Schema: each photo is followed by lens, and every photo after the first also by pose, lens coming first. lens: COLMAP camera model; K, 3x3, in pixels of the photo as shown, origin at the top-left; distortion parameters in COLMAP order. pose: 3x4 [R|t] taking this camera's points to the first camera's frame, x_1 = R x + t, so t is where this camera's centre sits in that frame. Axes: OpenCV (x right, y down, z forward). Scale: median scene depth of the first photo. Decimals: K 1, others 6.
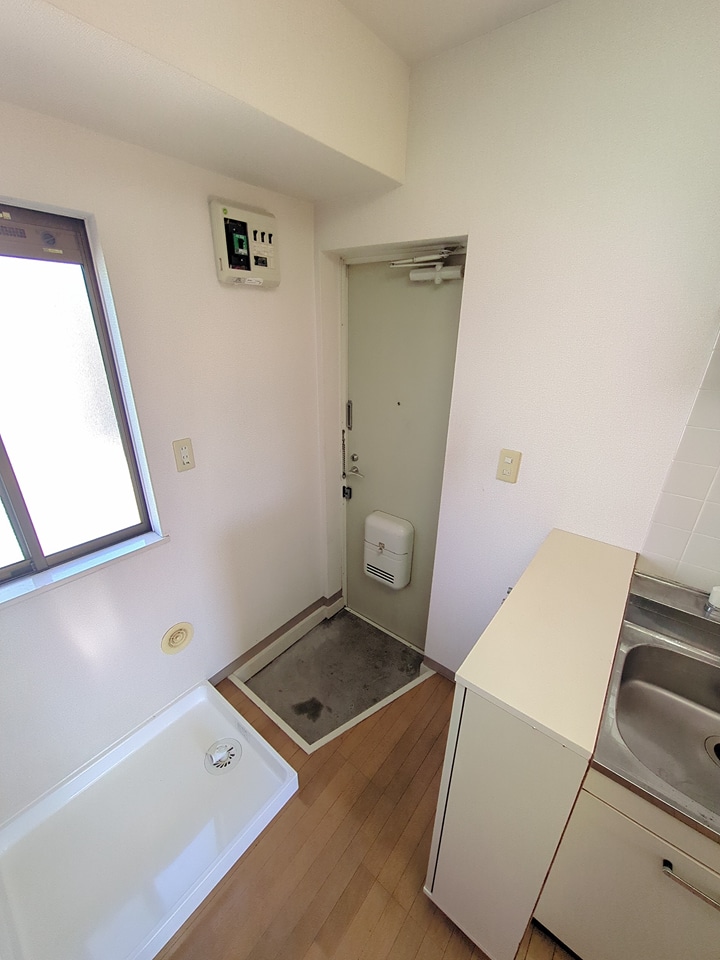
lens RADIAL K [[376.8, 0, 360.0], [0, 376.8, 480.0], [0, 0, 1]] dist [-0.001074, 0.000841]
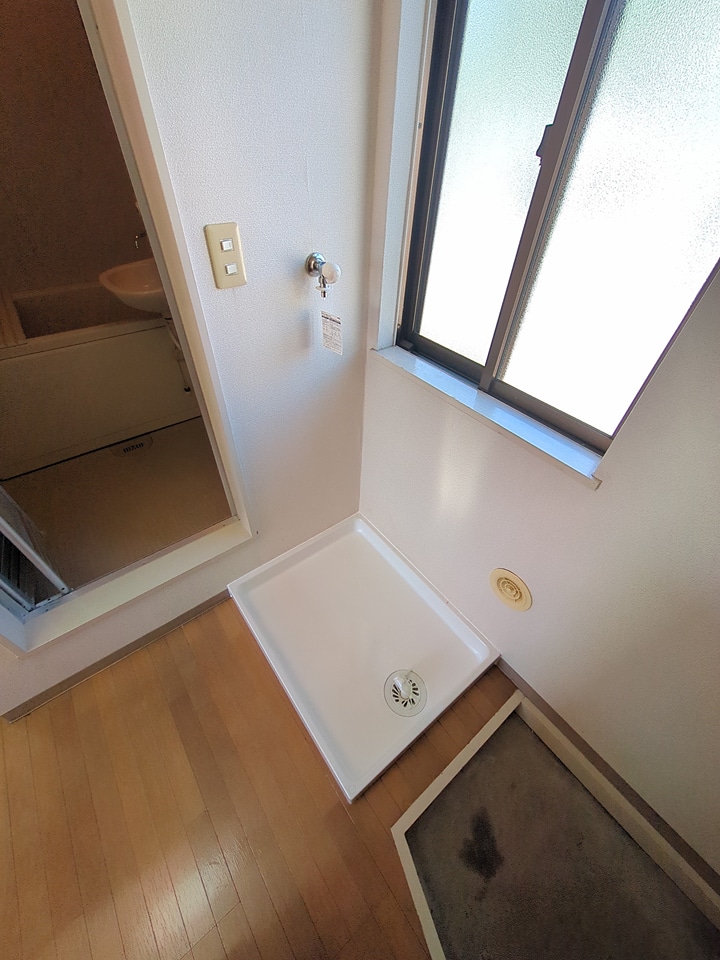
lens RADIAL K [[376.8, 0, 360.0], [0, 376.8, 480.0], [0, 0, 1]] dist [-0.001074, 0.000841]
pose [[-0.235013, 0.655262, -0.717914, -0.046085], [-0.395908, 0.610022, 0.686389, -0.070486], [0.887708, 0.445538, 0.116060, 0.551389]]
